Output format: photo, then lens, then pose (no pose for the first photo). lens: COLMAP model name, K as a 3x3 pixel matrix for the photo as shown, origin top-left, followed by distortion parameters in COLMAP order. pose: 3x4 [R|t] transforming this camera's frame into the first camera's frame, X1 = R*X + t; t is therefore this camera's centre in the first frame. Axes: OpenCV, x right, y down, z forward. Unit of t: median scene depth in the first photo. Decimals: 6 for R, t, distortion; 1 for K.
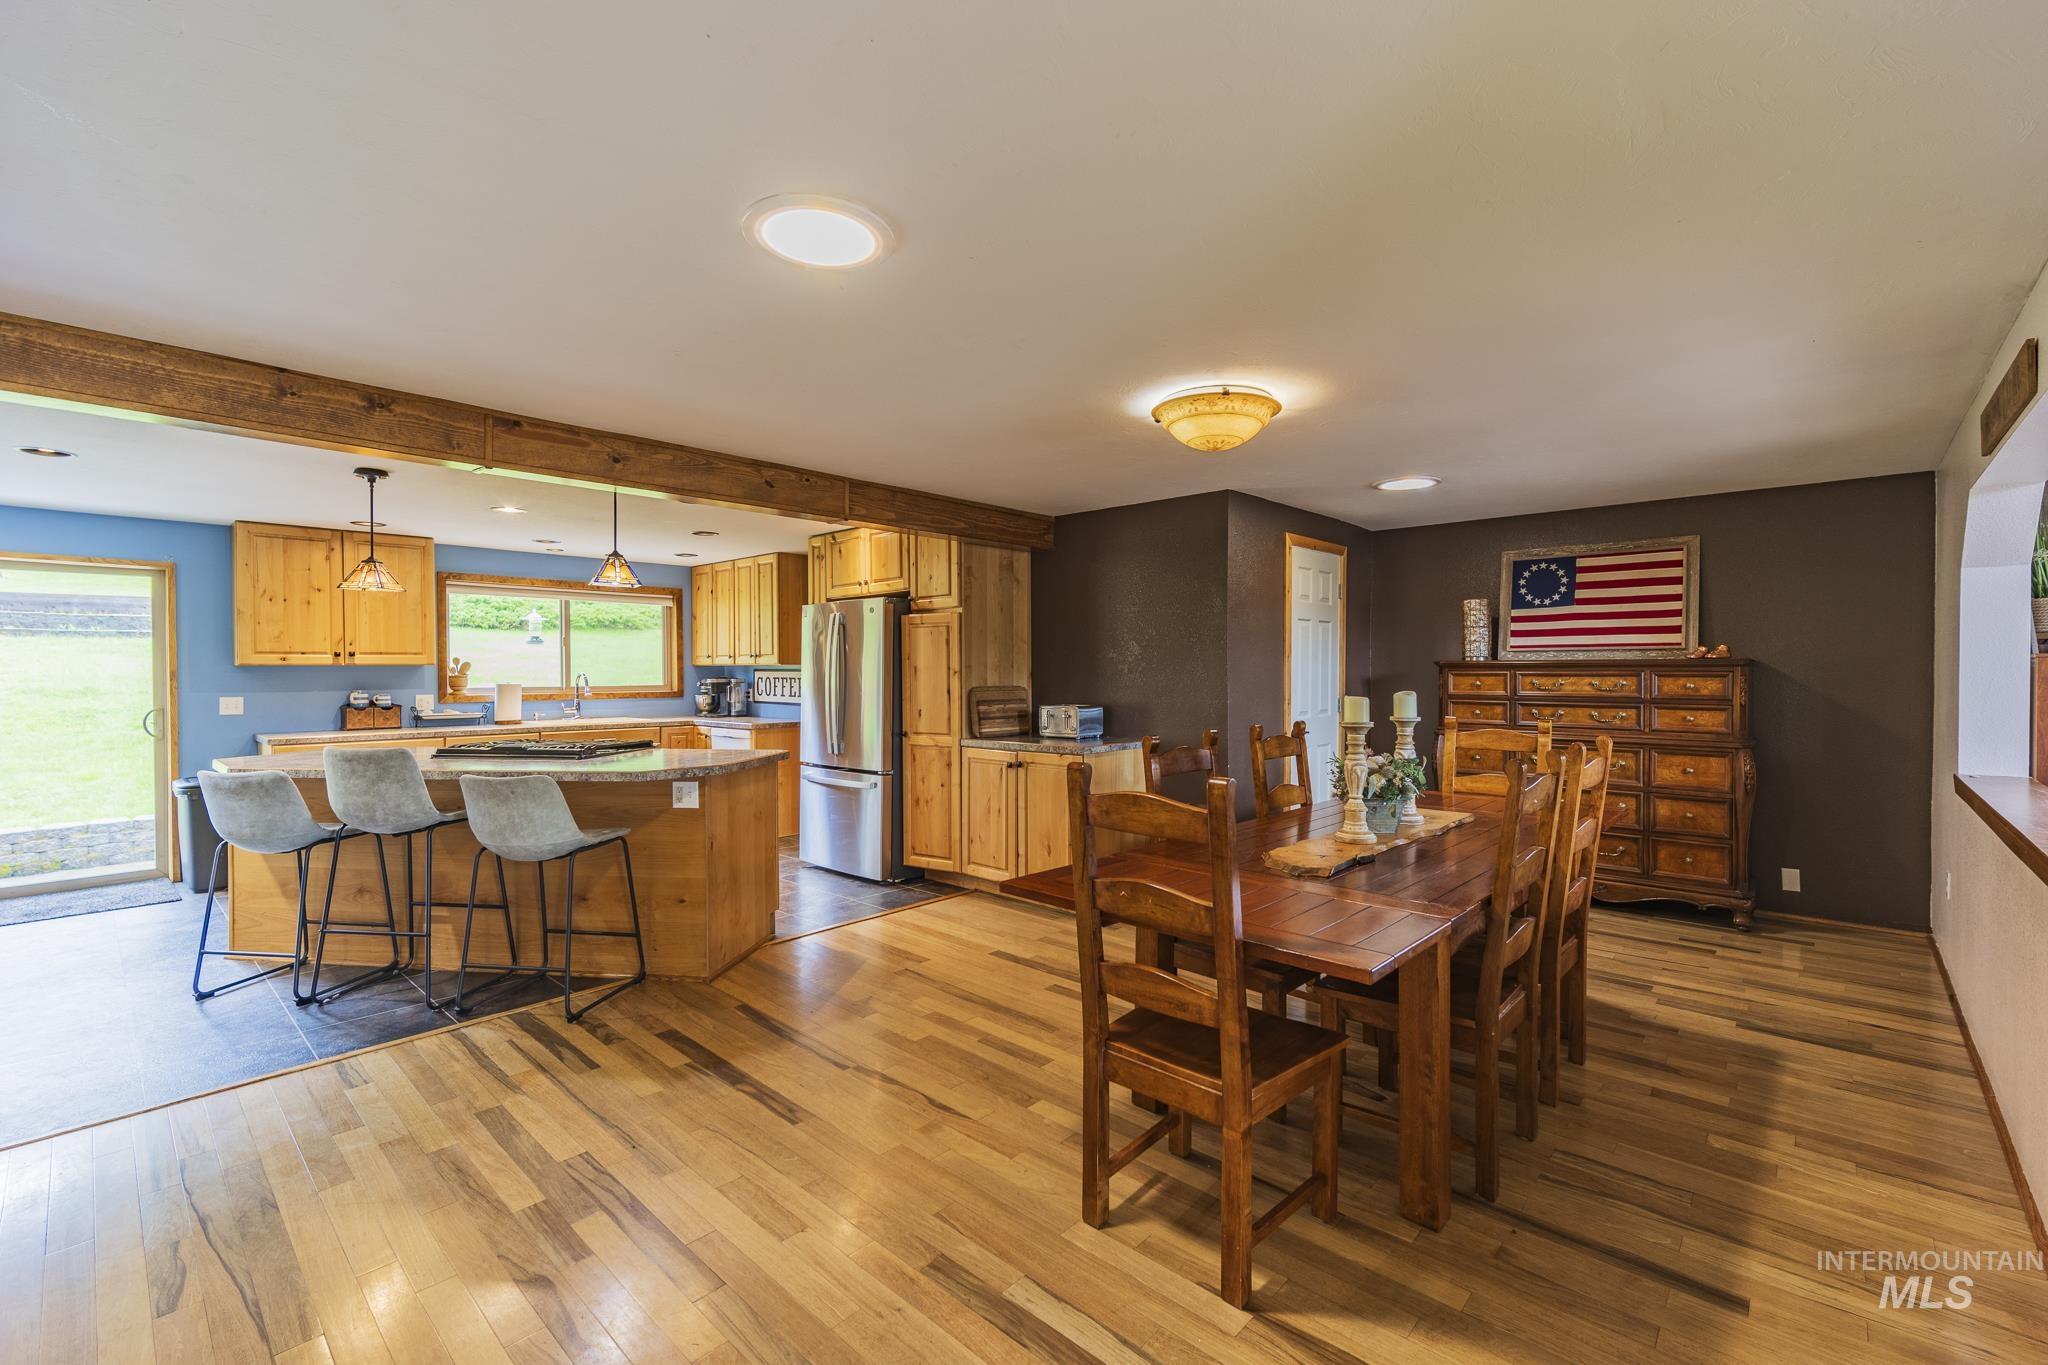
lens RADIAL K [[873.2, 0, 1021.7], [0, 873.2, 674.4], [0, 0, 1]] dist [0.004049, 0.000044]
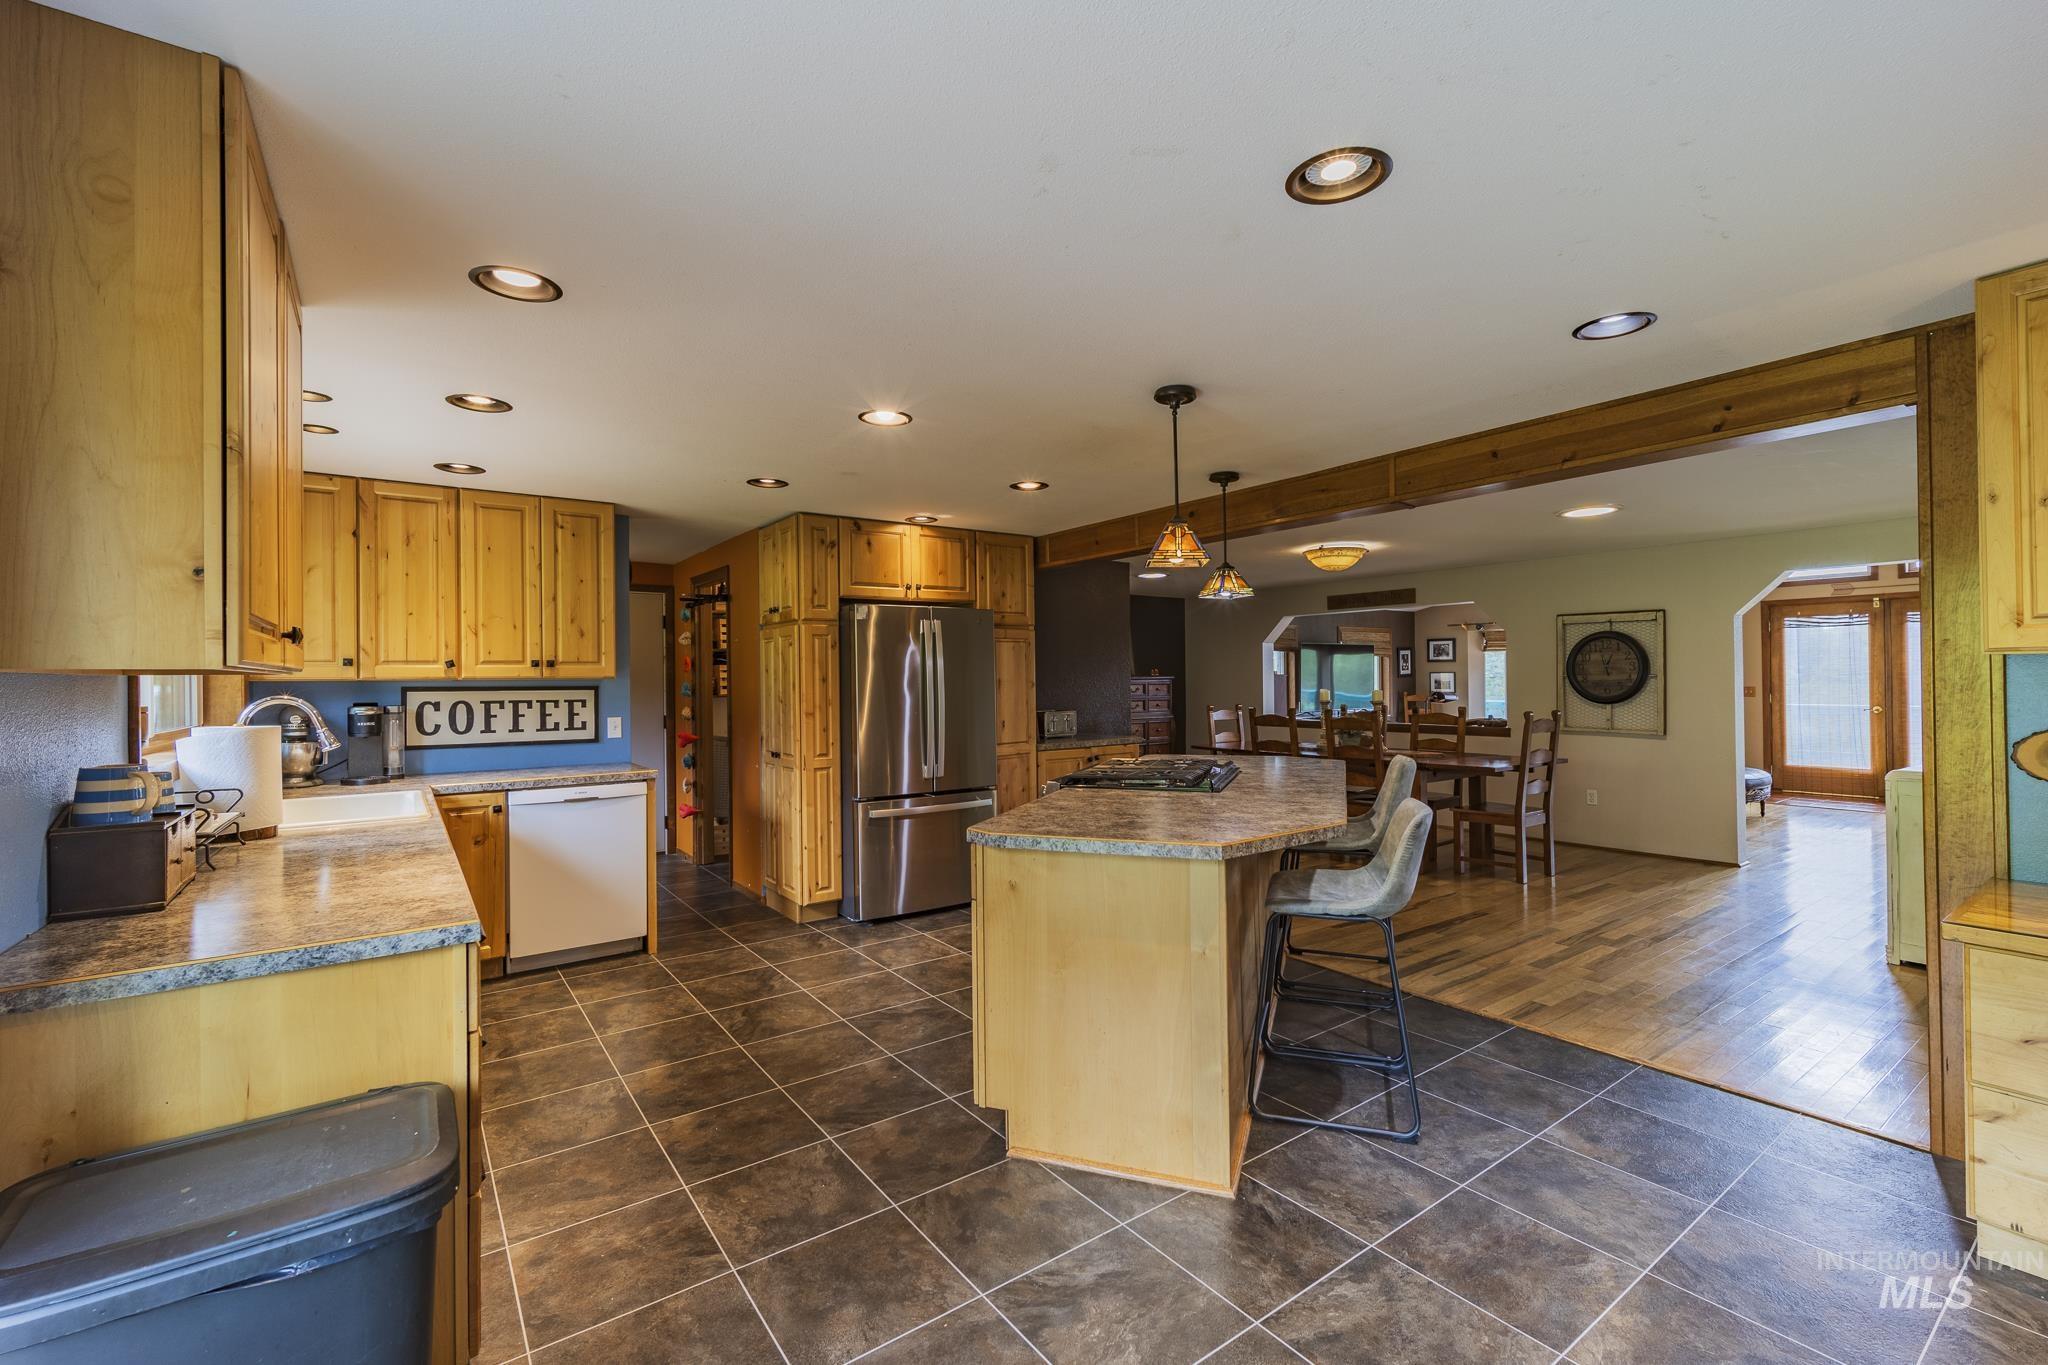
lens RADIAL K [[873.2, 0, 1022.1], [0, 873.2, 673.6], [0, 0, 1]] dist [0.004049, 0.000044]
pose [[0.200875, 0.008650, 0.979579, -1.127486], [0.015950, 0.999800, -0.012099, -0.002916], [-0.979487, 0.018054, 0.200697, 0.771189]]
